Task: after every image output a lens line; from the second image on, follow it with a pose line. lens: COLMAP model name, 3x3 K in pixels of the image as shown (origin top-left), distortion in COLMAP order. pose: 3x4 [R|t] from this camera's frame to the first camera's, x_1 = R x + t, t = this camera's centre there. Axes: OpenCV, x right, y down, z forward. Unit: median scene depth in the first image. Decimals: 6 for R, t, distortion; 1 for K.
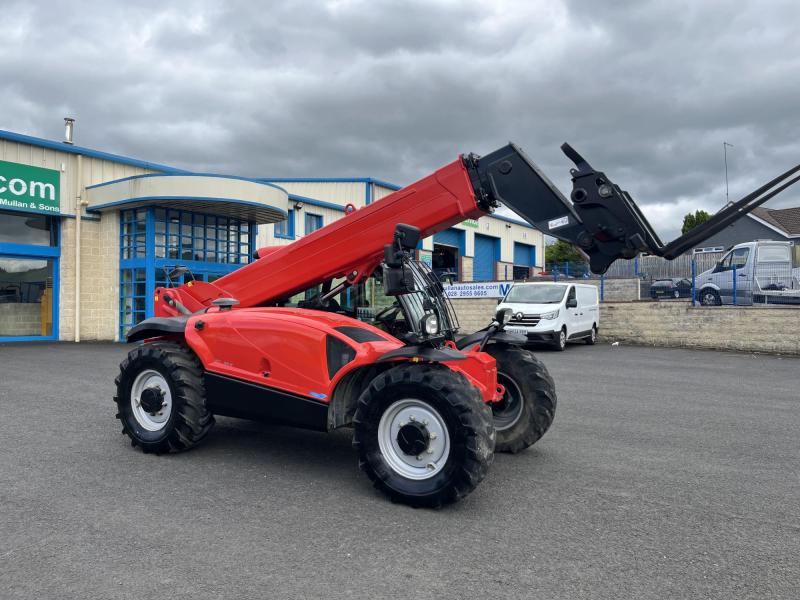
lens RADIAL K [[608.0, 0, 398.1], [0, 608.0, 300.9], [0, 0, 1]] dist [0.058952, -0.078261]
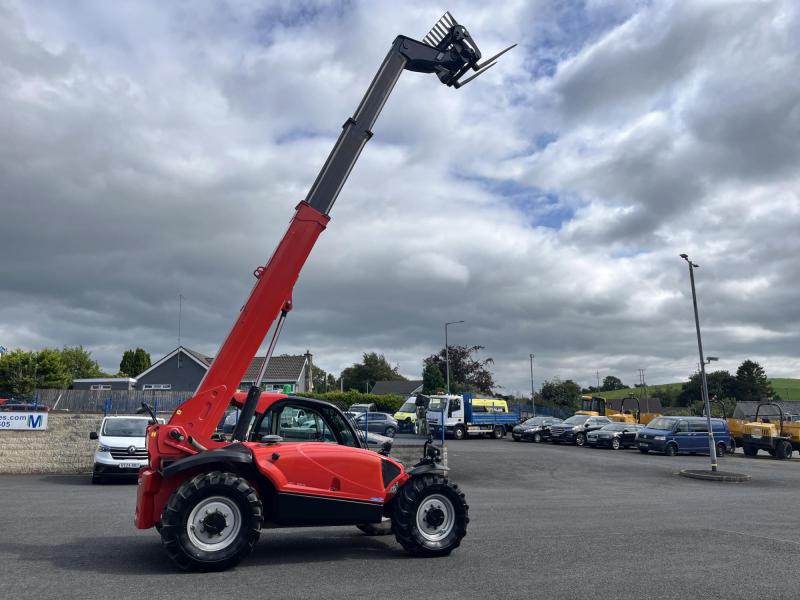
lens RADIAL K [[611.6, 0, 404.1], [0, 611.6, 301.6], [0, 0, 1]] dist [0.060008, -0.083981]
pose [[0.574941, 0.180755, 0.797979, -0.407455], [-0.010415, 0.976830, -0.213763, -0.001666], [-0.818129, 0.114590, 0.563502, -0.005493]]
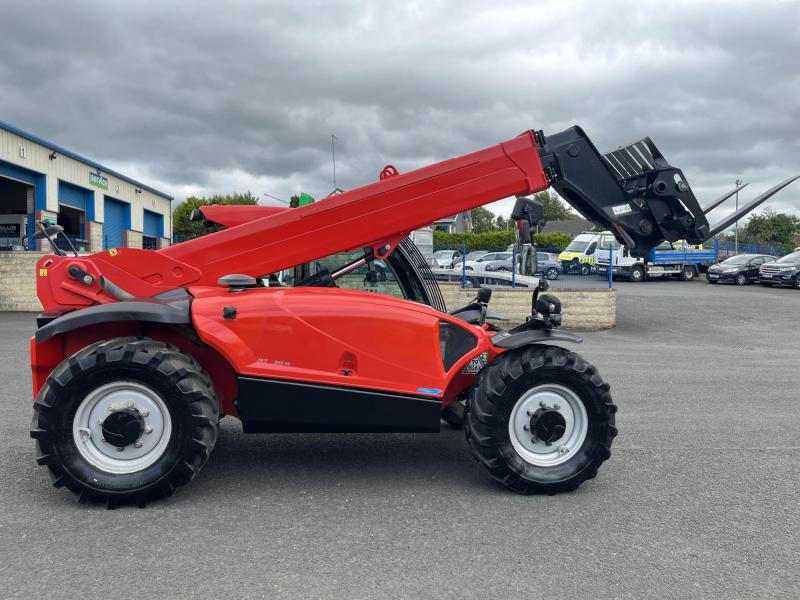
lens RADIAL K [[609.4, 0, 393.8], [0, 609.4, 299.3], [0, 0, 1]] dist [0.065953, -0.082930]
pose [[0.788854, -0.015666, 0.614381, -0.193368], [-0.009609, 0.999238, 0.037817, -0.001391], [-0.614505, -0.035736, 0.788103, 0.101248]]
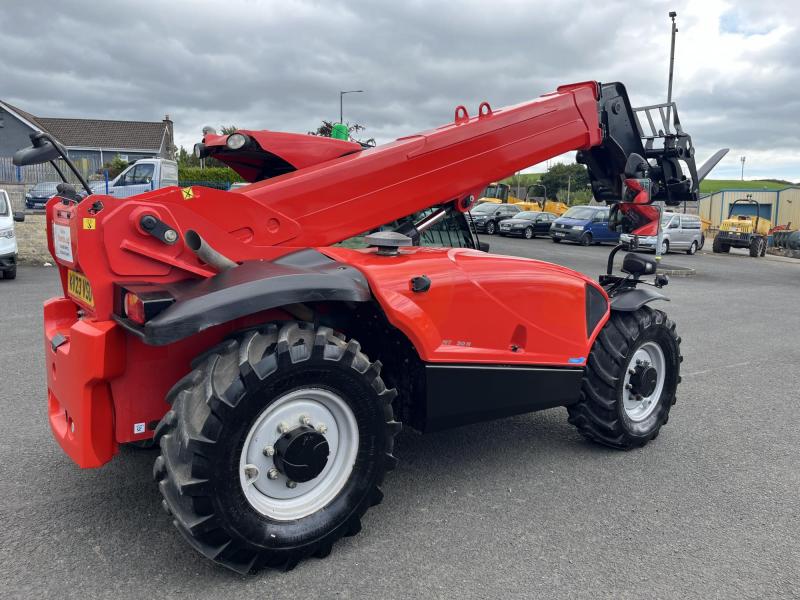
lens RADIAL K [[608.0, 0, 398.1], [0, 608.0, 300.9], [0, 0, 1]] dist [0.058952, -0.078261]
pose [[0.376589, -0.105808, 0.920318, -0.262663], [-0.032261, 0.991355, 0.127176, -0.004254], [-0.925818, -0.077584, 0.369920, 0.258600]]
